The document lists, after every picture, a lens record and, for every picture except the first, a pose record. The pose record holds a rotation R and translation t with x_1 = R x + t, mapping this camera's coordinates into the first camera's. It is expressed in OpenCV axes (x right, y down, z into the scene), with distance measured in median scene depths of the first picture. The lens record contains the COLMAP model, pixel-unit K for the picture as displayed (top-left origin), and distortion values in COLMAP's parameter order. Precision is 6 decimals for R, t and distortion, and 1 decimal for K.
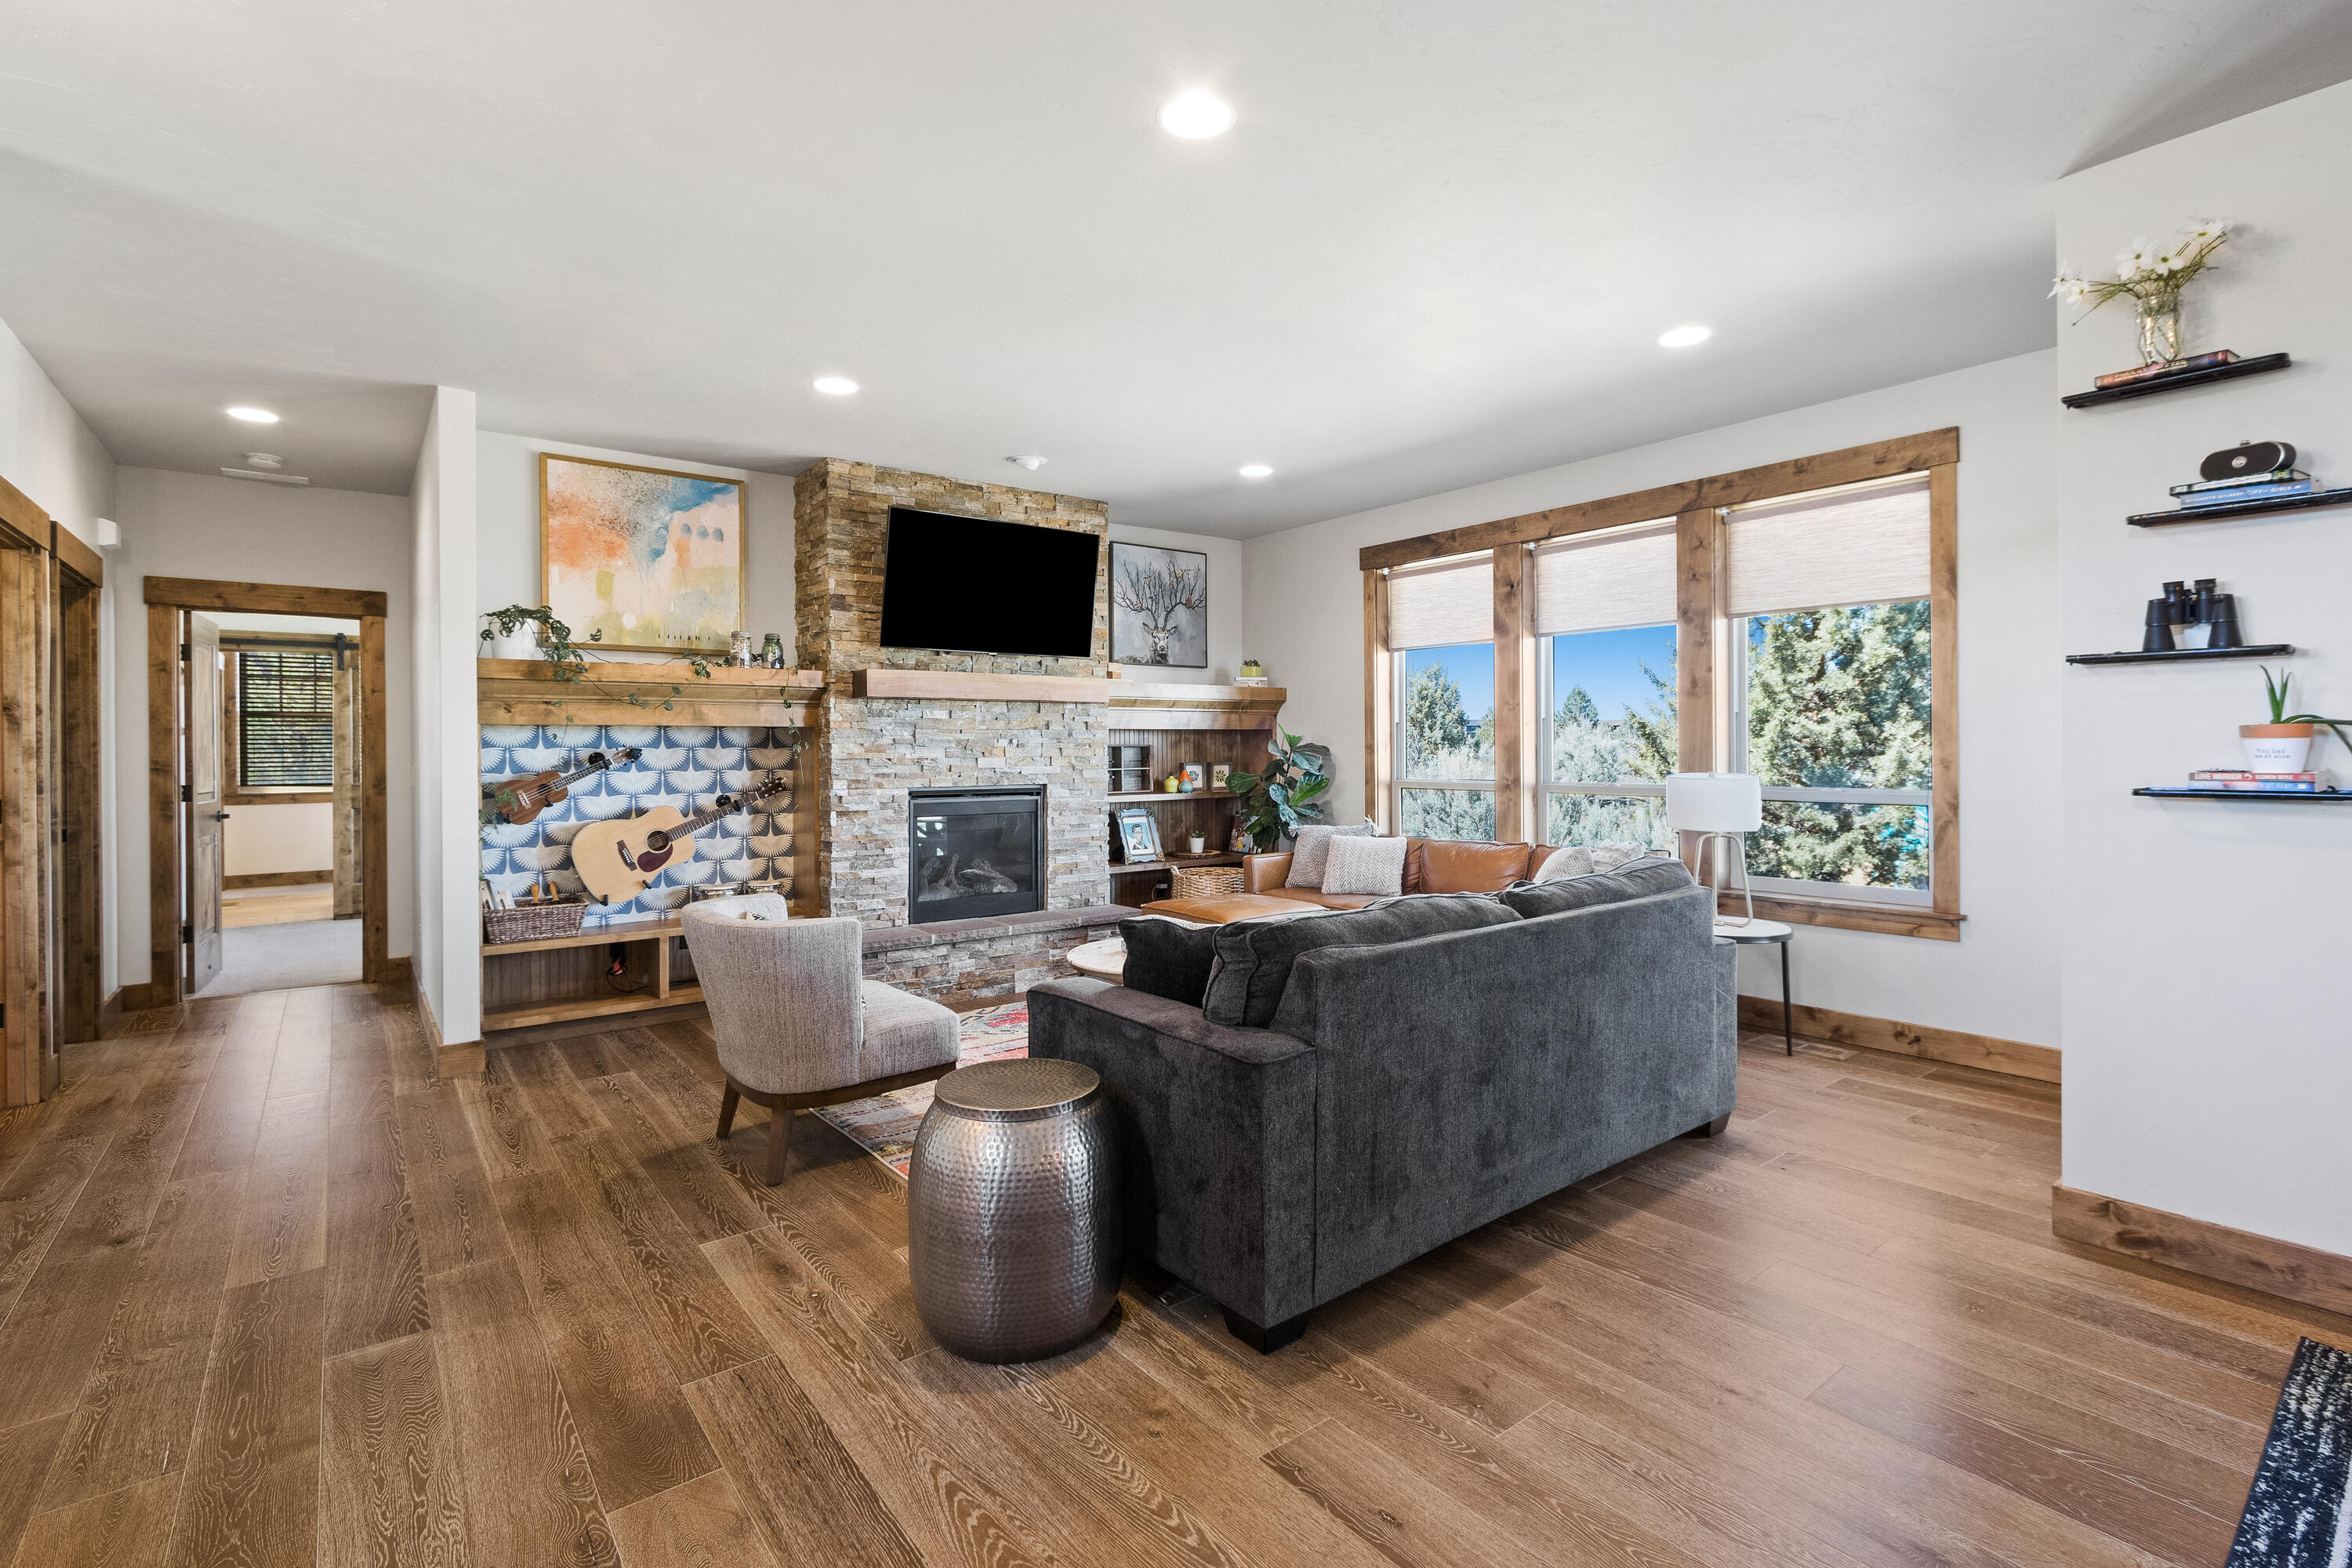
lens RADIAL K [[1066.6, 0, 1181.2], [0, 1066.6, 759.6], [0, 0, 1]] dist [0.001830, 0.001486]
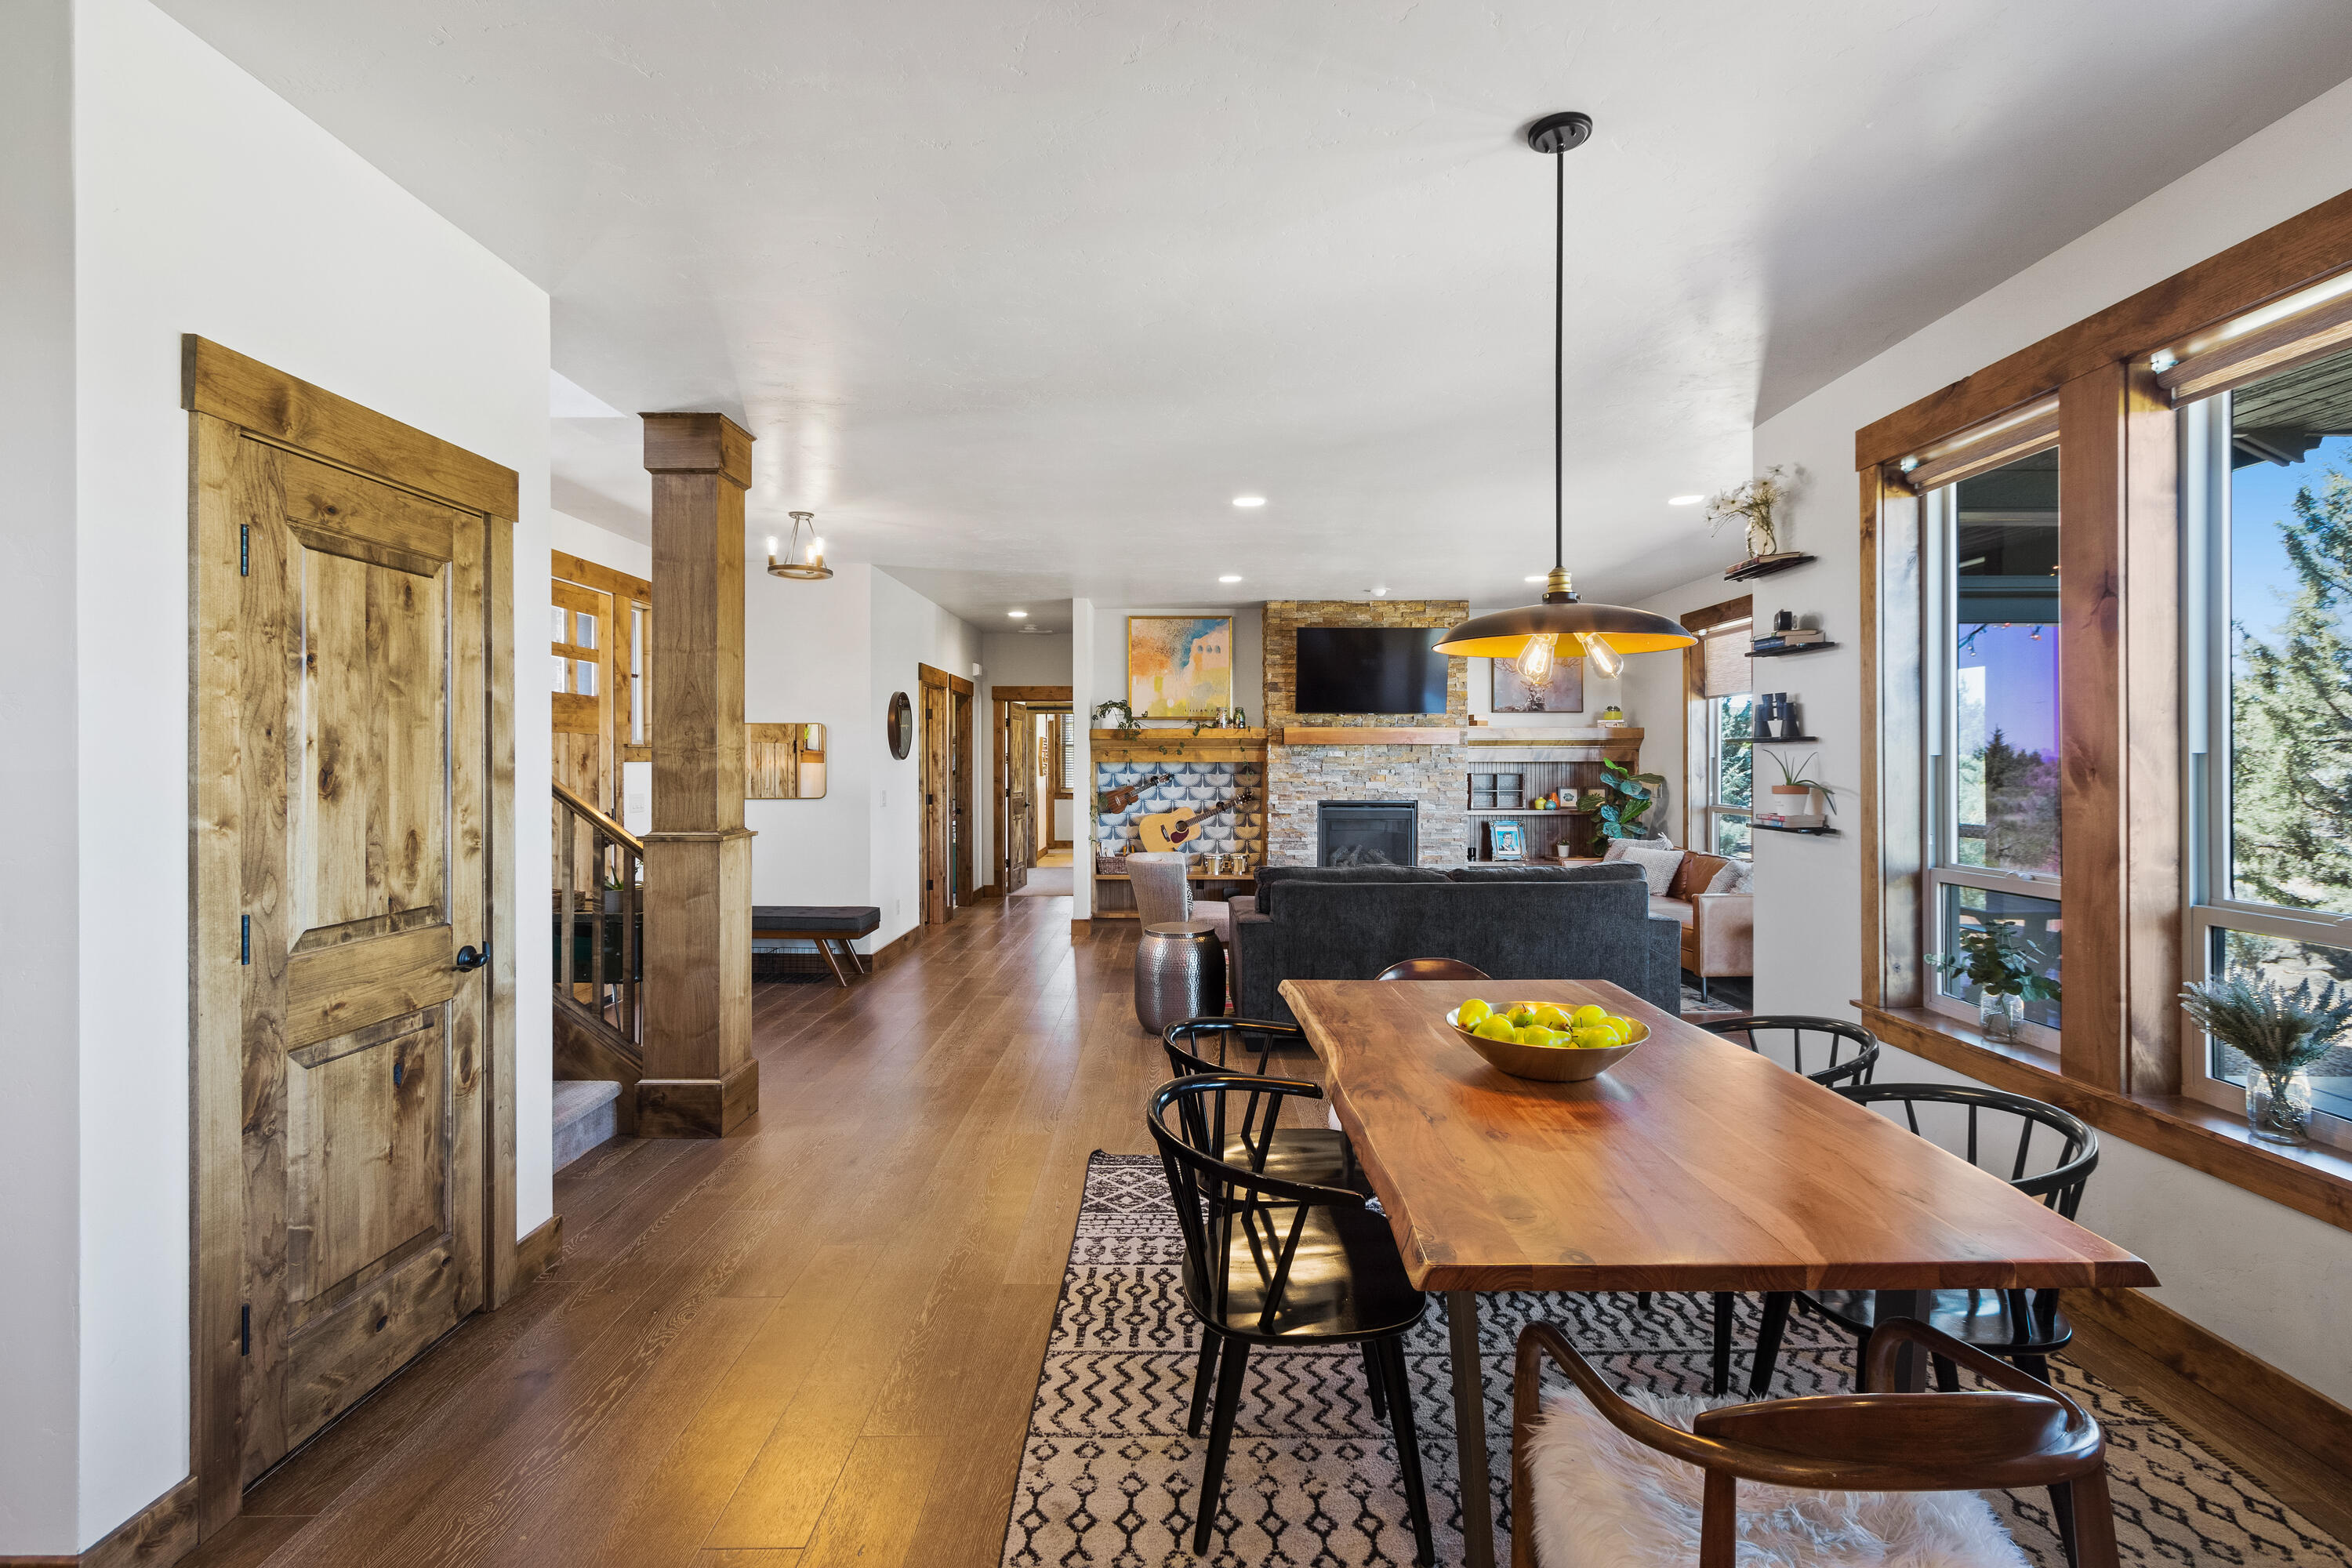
lens RADIAL K [[1066.6, 0, 1193.5], [0, 1066.6, 763.2], [0, 0, 1]] dist [0.001830, 0.001486]
pose [[0.793301, 0.006895, -0.608791, 0.574458], [-0.010531, 0.999942, -0.002398, -0.023401], [0.608739, 0.008314, 0.793327, -0.378166]]
